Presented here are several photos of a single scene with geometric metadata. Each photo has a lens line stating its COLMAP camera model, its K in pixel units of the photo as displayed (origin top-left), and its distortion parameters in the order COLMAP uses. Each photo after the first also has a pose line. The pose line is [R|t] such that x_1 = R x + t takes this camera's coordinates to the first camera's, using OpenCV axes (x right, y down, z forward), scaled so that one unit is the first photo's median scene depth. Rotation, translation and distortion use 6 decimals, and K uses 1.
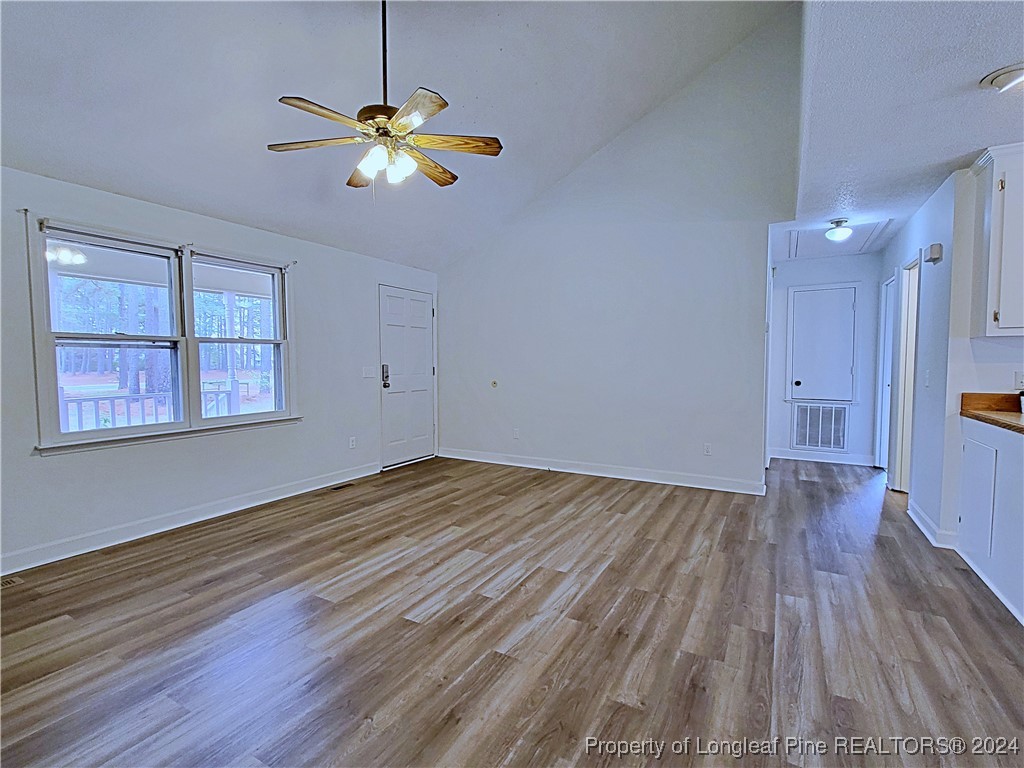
lens RADIAL K [[478.8, 0, 509.2], [0, 478.8, 386.5], [0, 0, 1]] dist [0.003631, -0.002981]
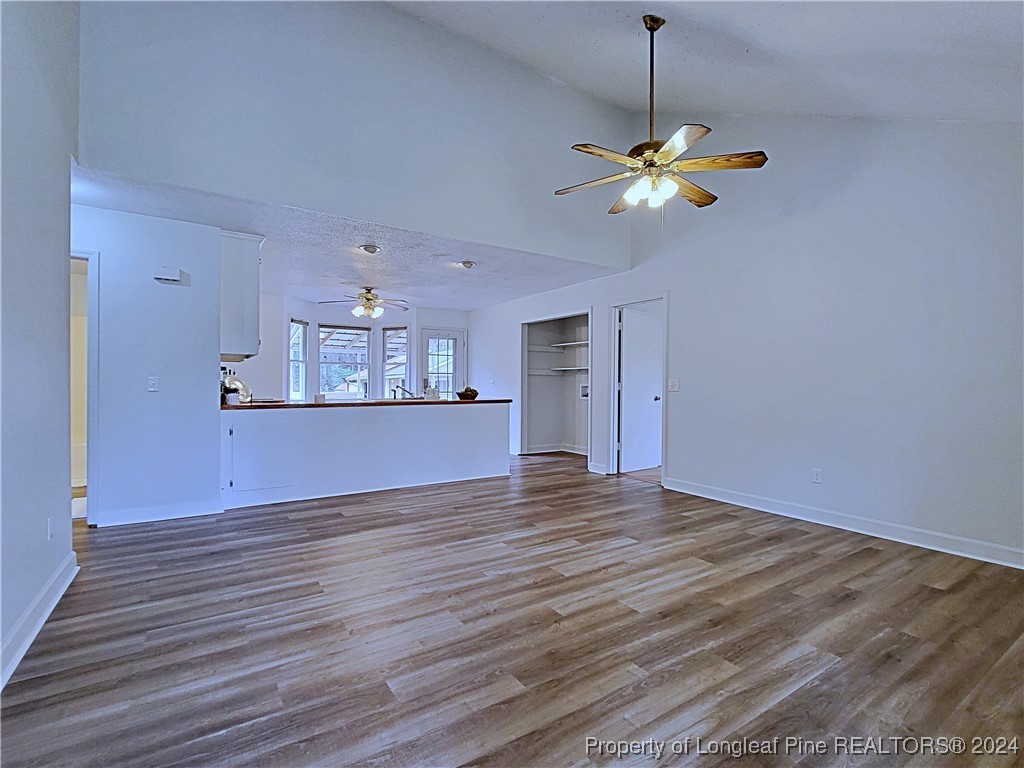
lens RADIAL K [[478.8, 0, 512.6], [0, 478.8, 385.5], [0, 0, 1]] dist [0.003631, -0.002981]
pose [[-0.893415, -0.004198, 0.449213, -0.399540], [0.019190, 0.998687, 0.047499, -0.055861], [-0.448822, 0.051057, -0.892161, 1.839543]]
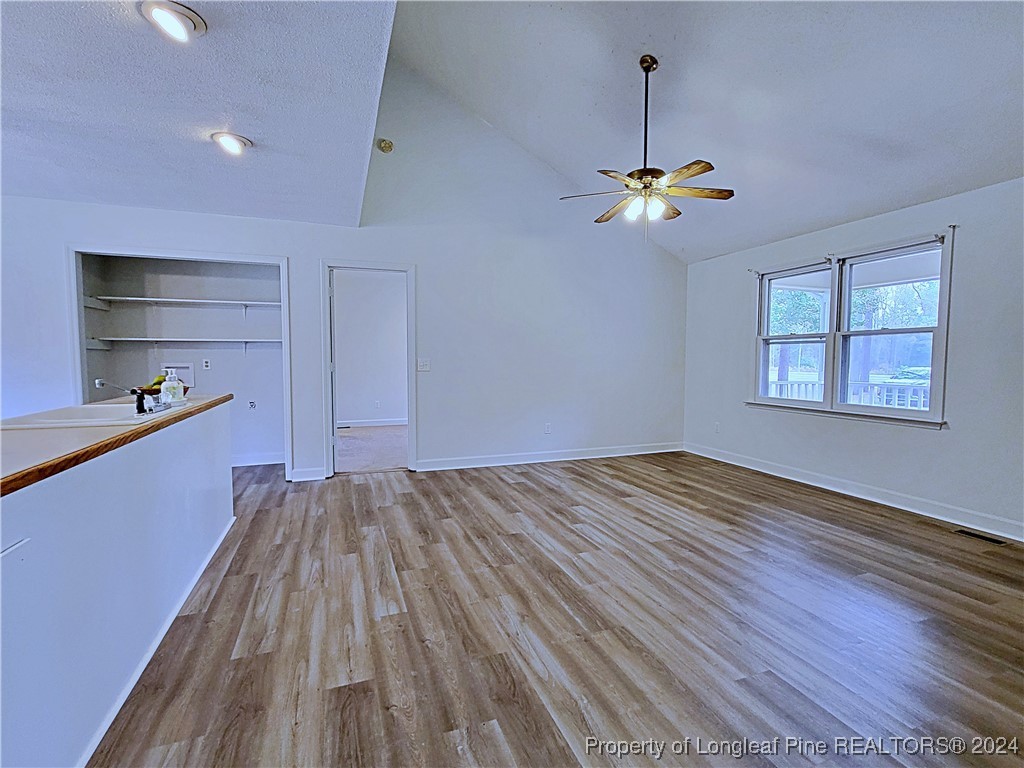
lens RADIAL K [[478.8, 0, 511.3], [0, 478.8, 386.2], [0, 0, 1]] dist [0.003631, -0.002981]
pose [[-0.641044, 0.046753, -0.766078, 0.895245], [-0.040761, 0.994660, 0.094811, -0.060822], [0.766421, 0.092004, -0.635716, 1.369869]]
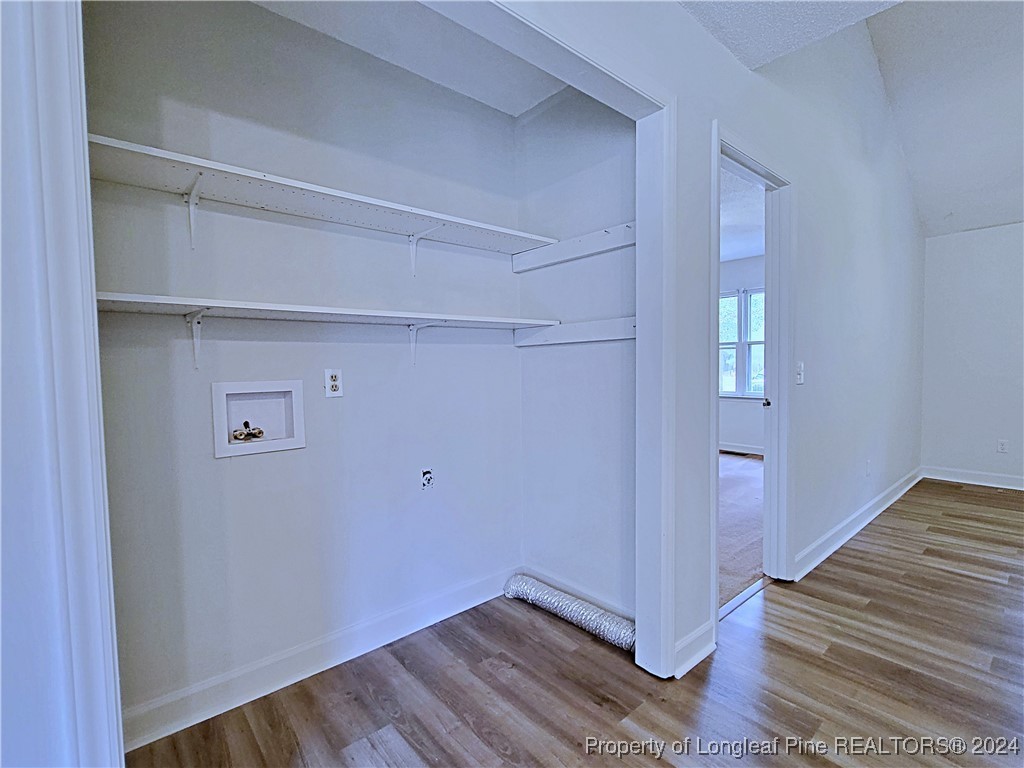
lens RADIAL K [[478.8, 0, 509.8], [0, 478.8, 380.4], [0, 0, 1]] dist [0.003631, -0.002981]
pose [[-0.322118, 0.036947, -0.945978, 0.801643], [-0.035304, 0.998074, 0.051003, 0.021620], [0.946041, 0.049826, -0.320193, -0.096862]]
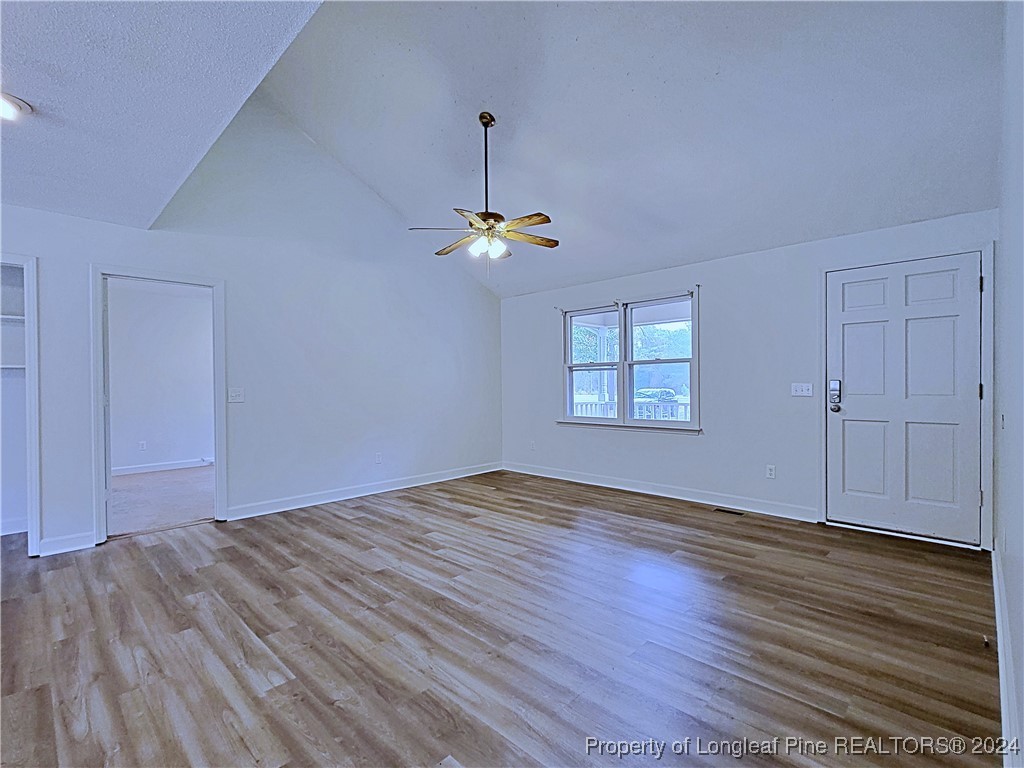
lens RADIAL K [[478.8, 0, 510.1], [0, 478.8, 385.9], [0, 0, 1]] dist [0.003631, -0.002981]
pose [[-0.253297, 0.010516, -0.967331, 0.993174], [-0.039729, 0.998984, 0.021263, -0.055742], [0.966572, 0.043817, -0.252622, 1.235735]]
